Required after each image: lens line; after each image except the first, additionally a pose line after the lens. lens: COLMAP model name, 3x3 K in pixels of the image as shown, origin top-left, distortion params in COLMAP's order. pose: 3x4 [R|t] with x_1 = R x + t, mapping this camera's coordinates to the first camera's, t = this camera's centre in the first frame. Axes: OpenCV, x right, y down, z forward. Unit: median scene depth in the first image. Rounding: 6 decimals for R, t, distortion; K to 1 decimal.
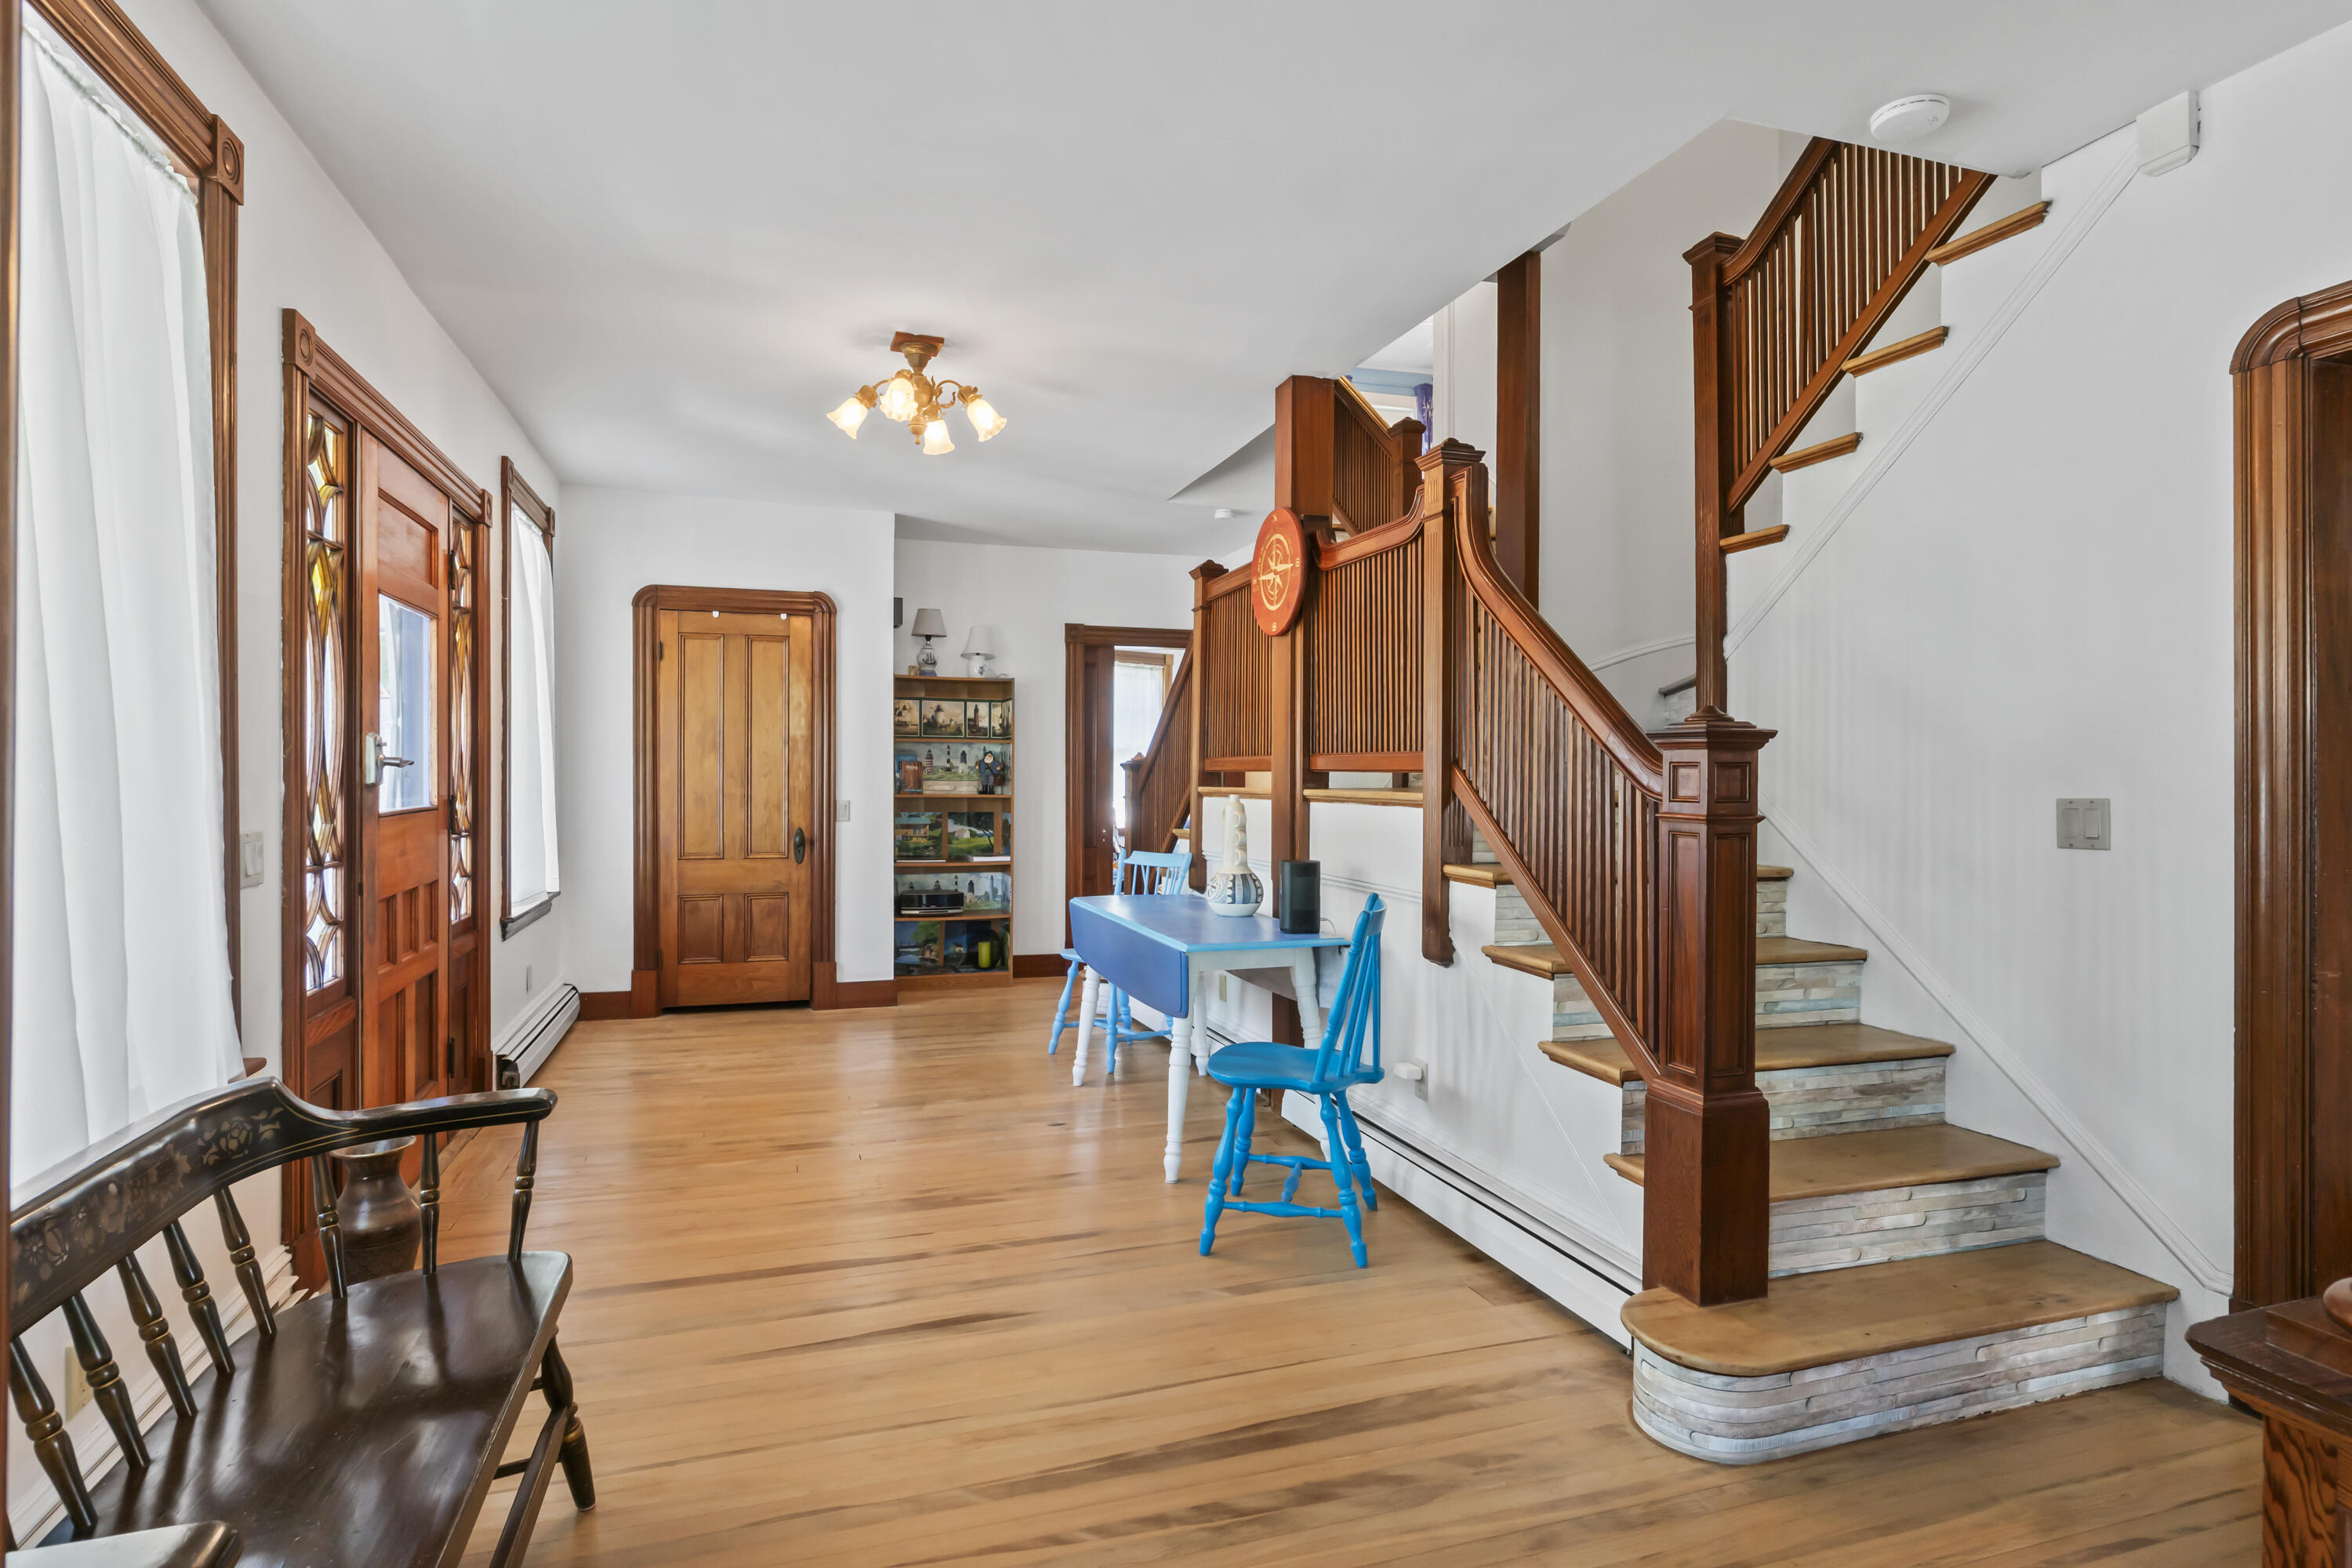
lens RADIAL K [[1222.9, 0, 1169.0], [0, 1222.9, 781.2], [0, 0, 1]] dist [0.002205, 0.000147]
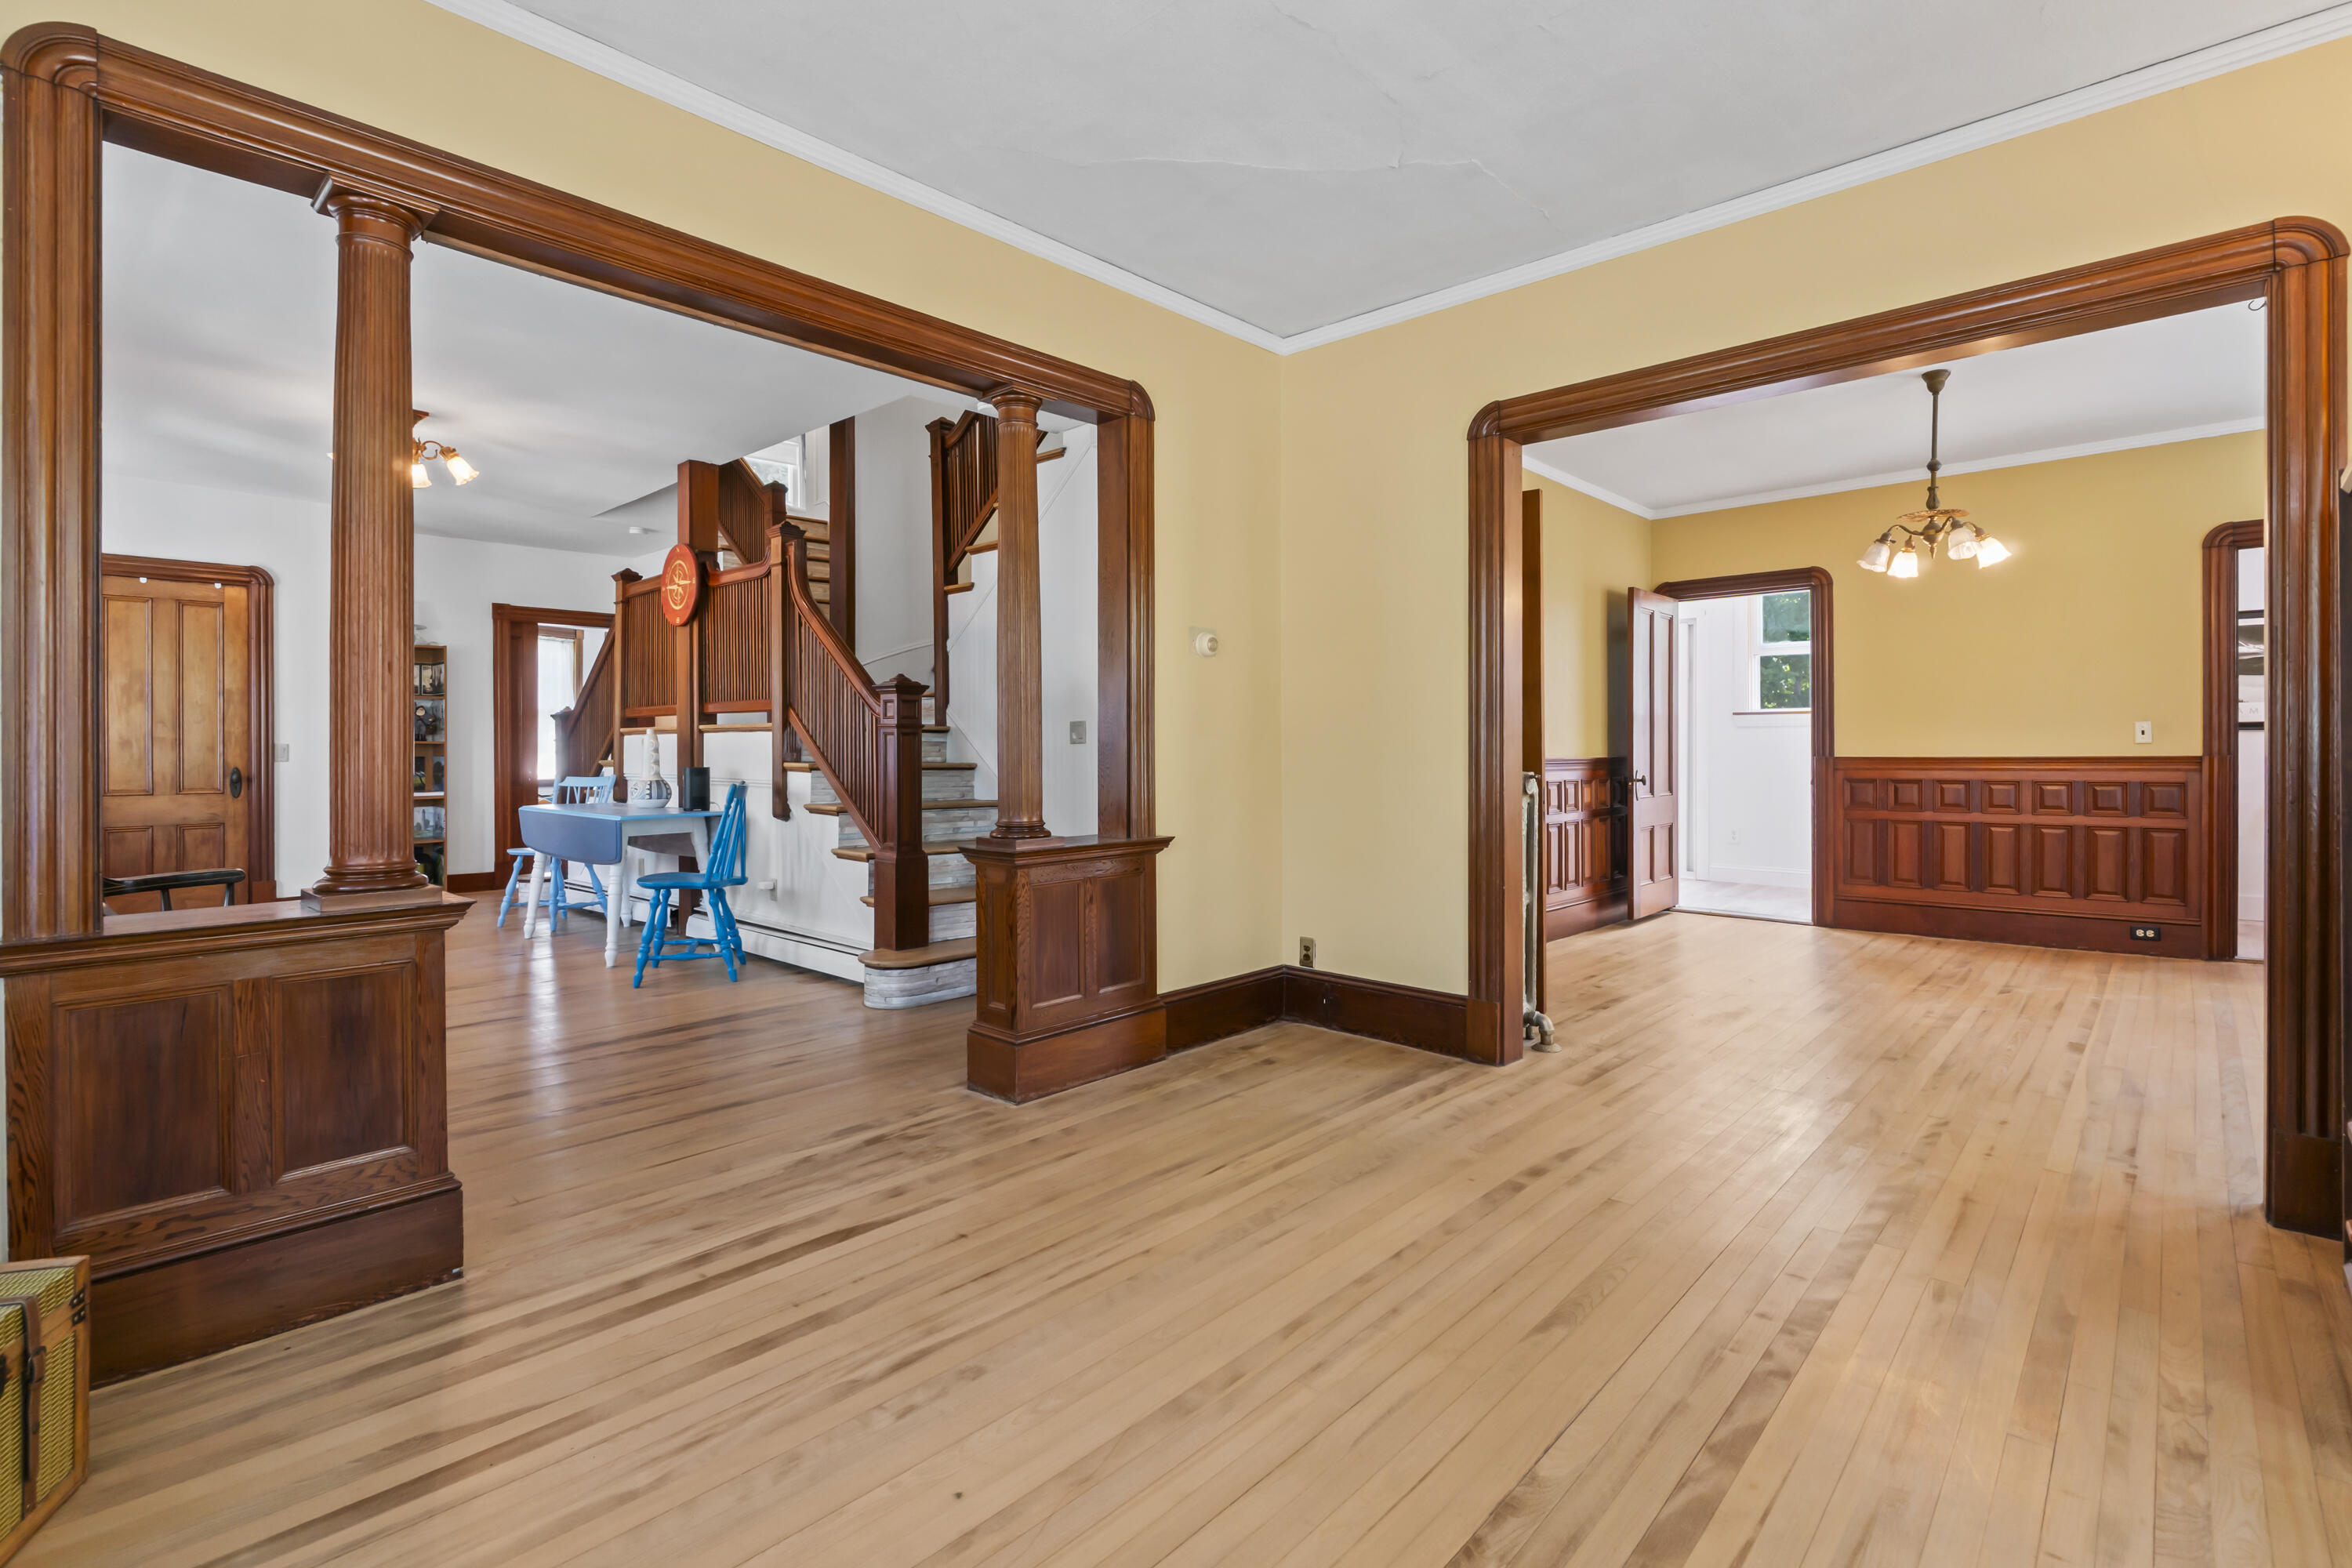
lens RADIAL K [[1087.0, 0, 1178.8], [0, 1087.0, 749.2], [0, 0, 1]] dist [-0.009219, -0.000403]
pose [[0.869535, -0.007306, 0.493817, -0.046008], [0.008483, 0.999964, -0.000143, 0.046863], [-0.493799, 0.004314, 0.869566, -0.558969]]
